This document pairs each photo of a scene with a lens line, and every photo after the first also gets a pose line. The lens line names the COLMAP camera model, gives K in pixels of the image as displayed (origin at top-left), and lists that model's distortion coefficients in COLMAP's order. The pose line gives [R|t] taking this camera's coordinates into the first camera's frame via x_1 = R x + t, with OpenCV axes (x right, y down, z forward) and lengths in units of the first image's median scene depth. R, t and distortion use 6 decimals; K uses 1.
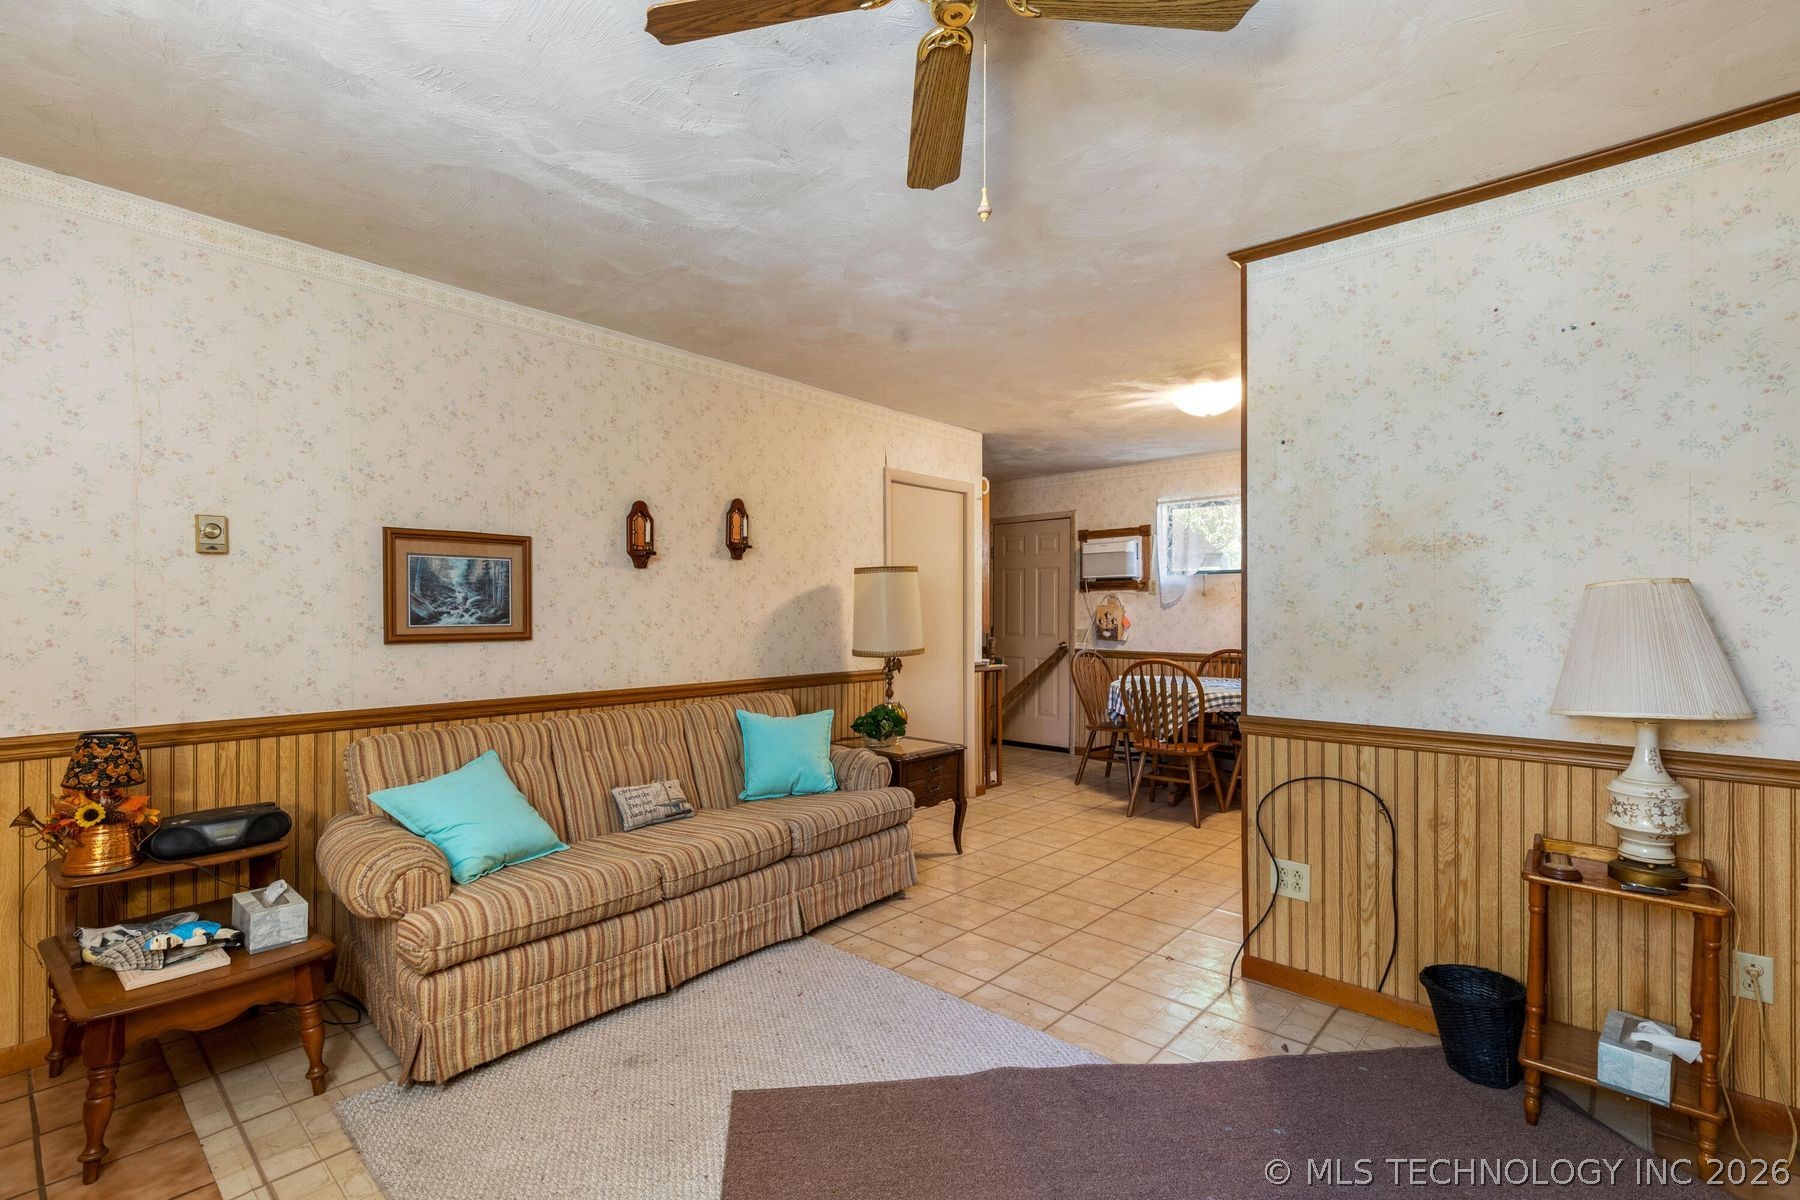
lens RADIAL K [[829.8, 0, 893.9], [0, 829.8, 615.2], [0, 0, 1]] dist [0.014868, -0.001080]
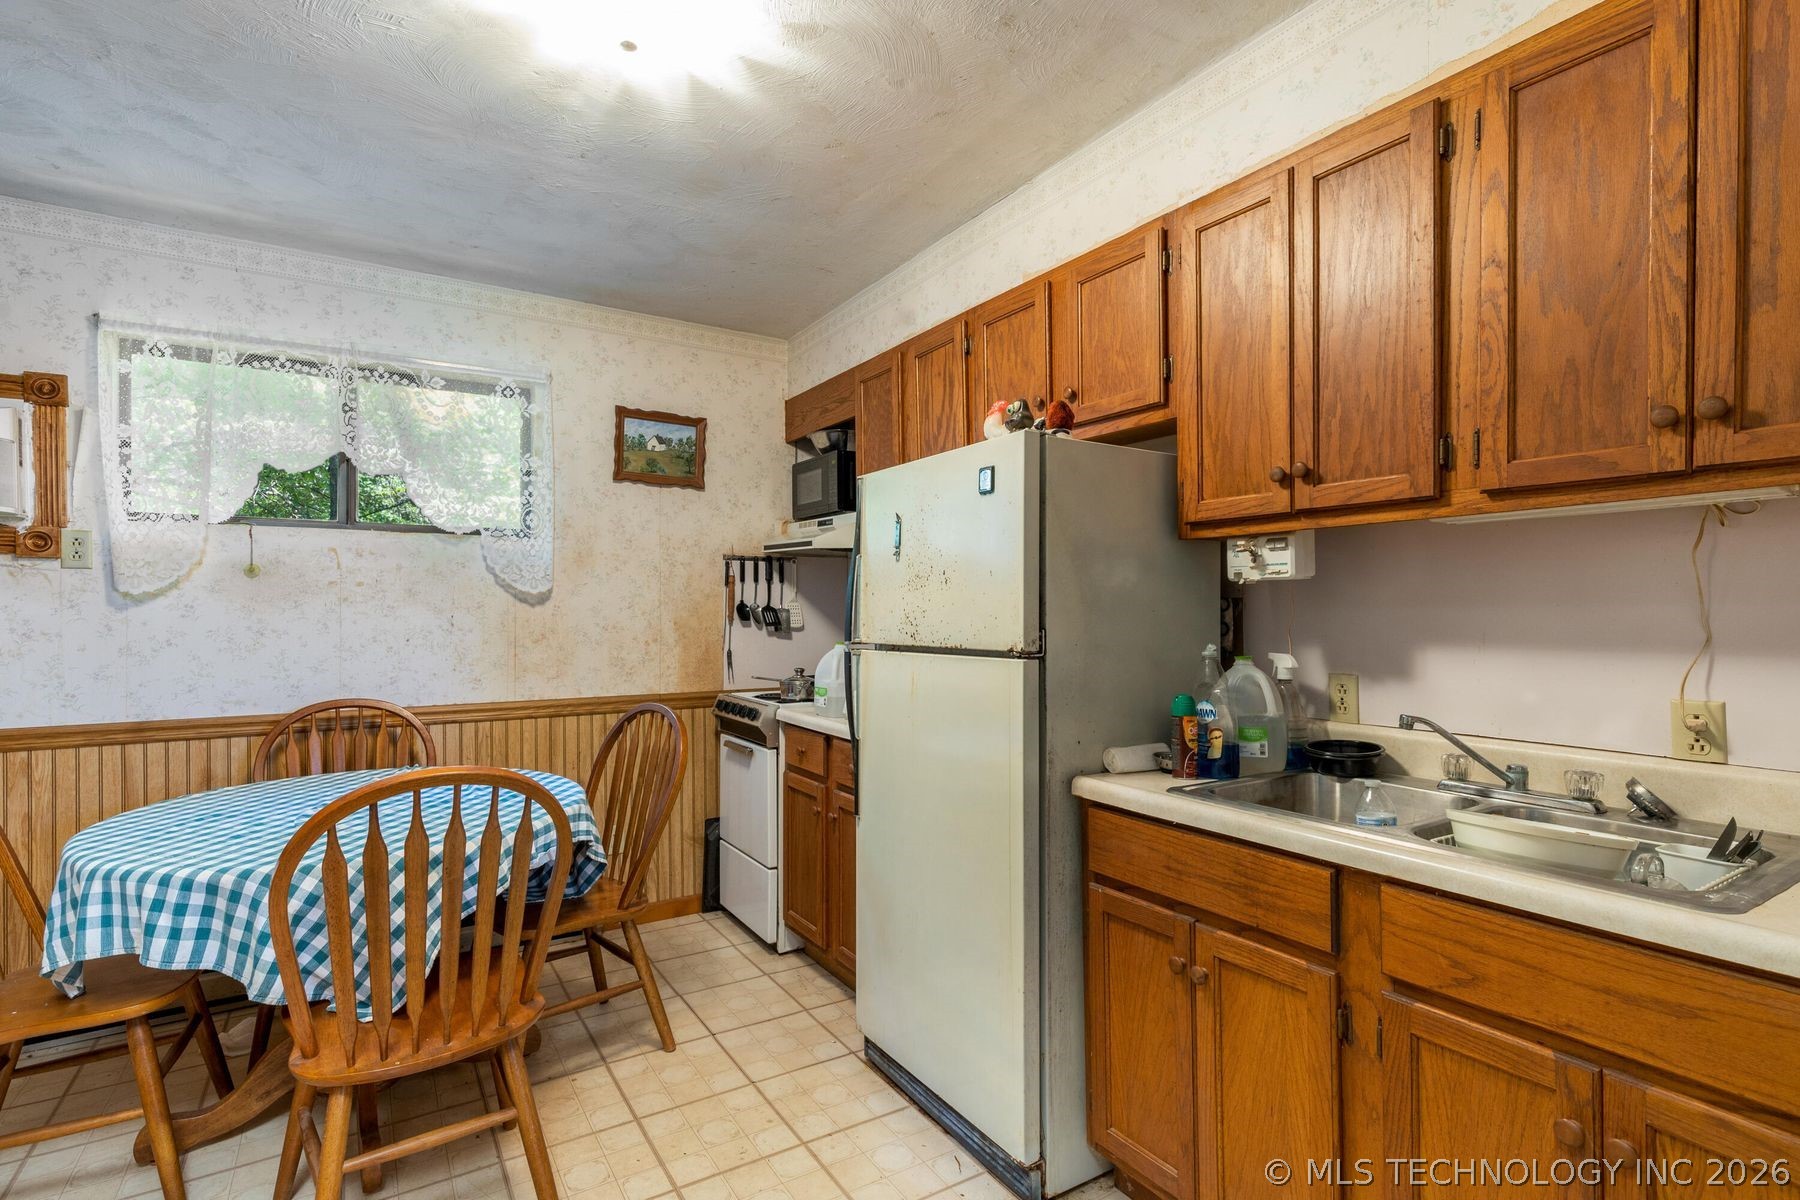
lens RADIAL K [[829.8, 0, 891.1], [0, 829.8, 611.2], [0, 0, 1]] dist [0.014868, -0.001080]
pose [[0.250002, 0.000344, 0.968245, 0.106168], [0.009152, 0.999954, -0.002719, -0.005068], [-0.968202, 0.009541, 0.249988, 1.371002]]
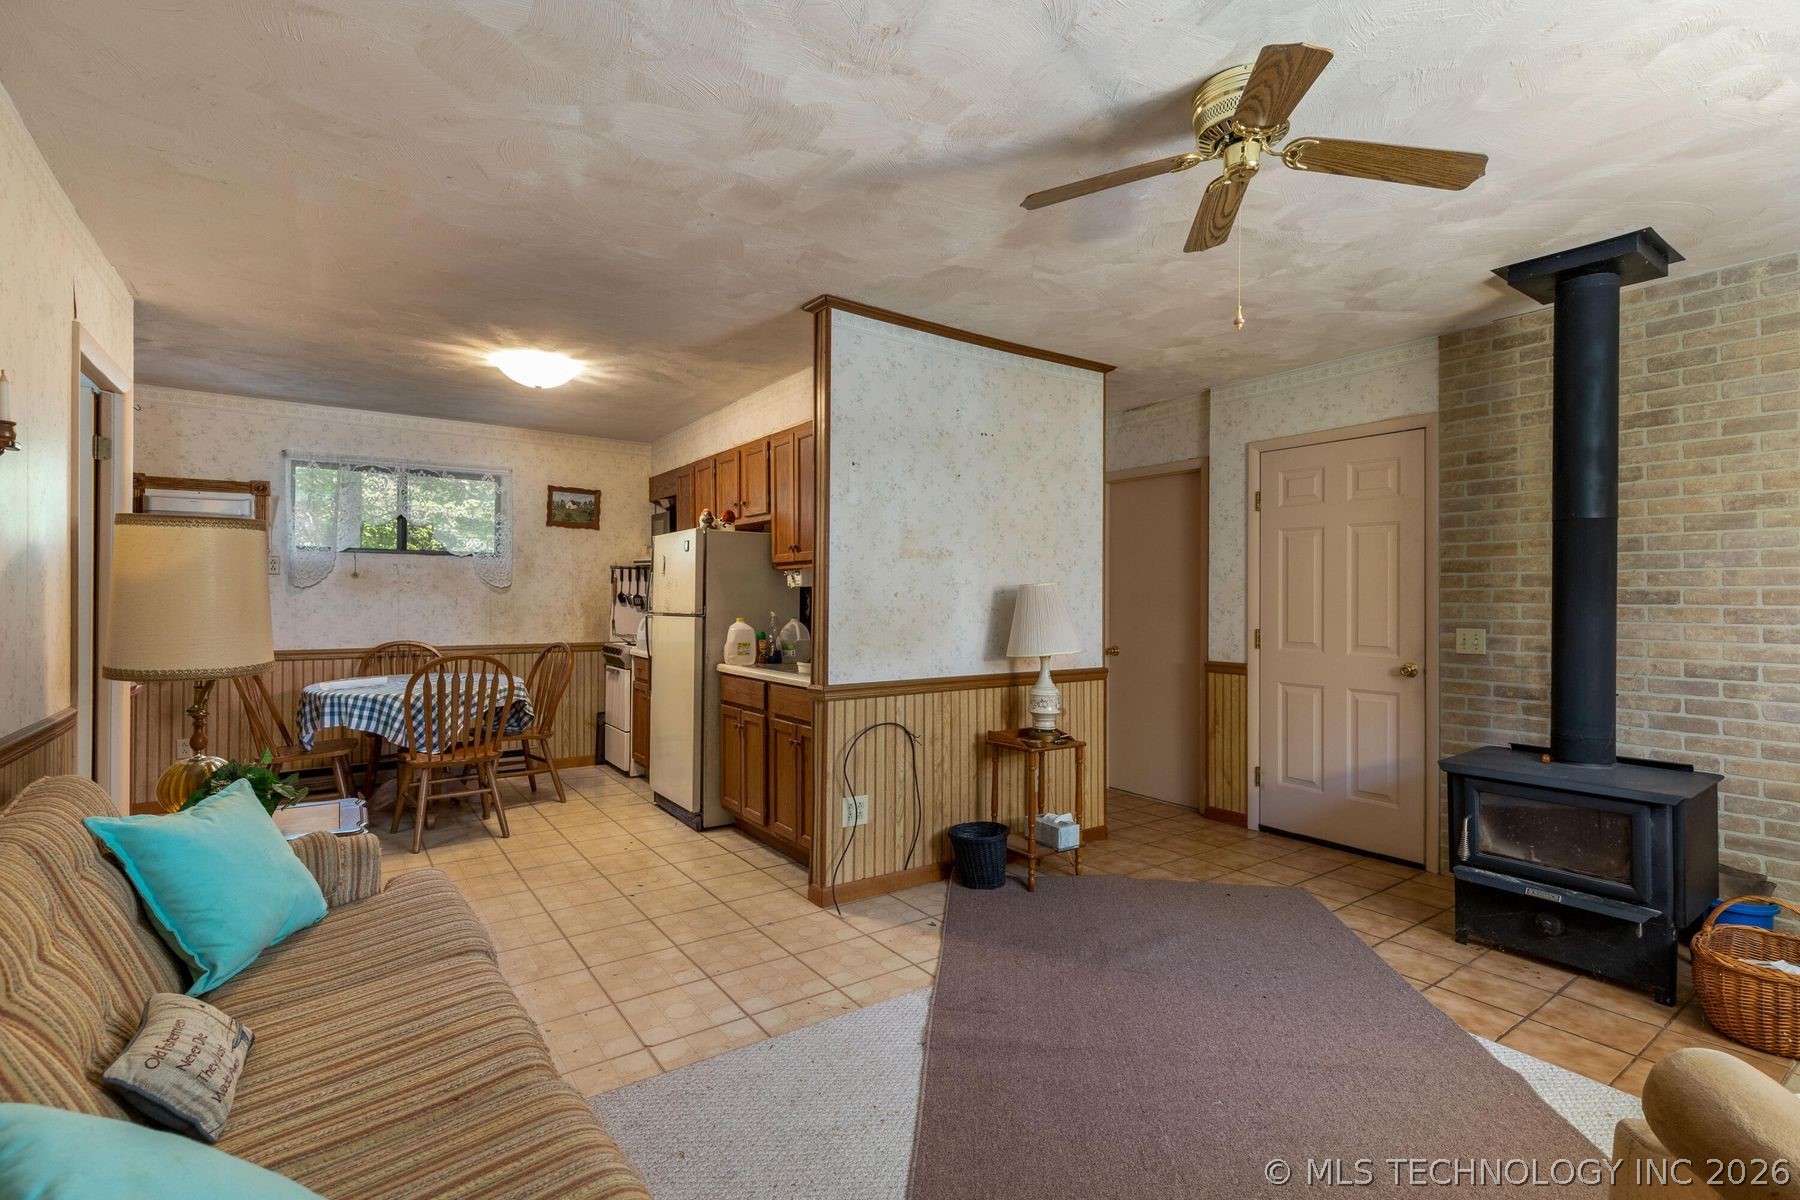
lens RADIAL K [[829.8, 0, 910.7], [0, 829.8, 594.4], [0, 0, 1]] dist [0.014868, -0.001080]
pose [[0.203852, 0.007189, 0.978975, -0.764184], [0.001992, 0.999968, -0.007758, -0.000256], [-0.979000, 0.003532, 0.203832, 0.685347]]
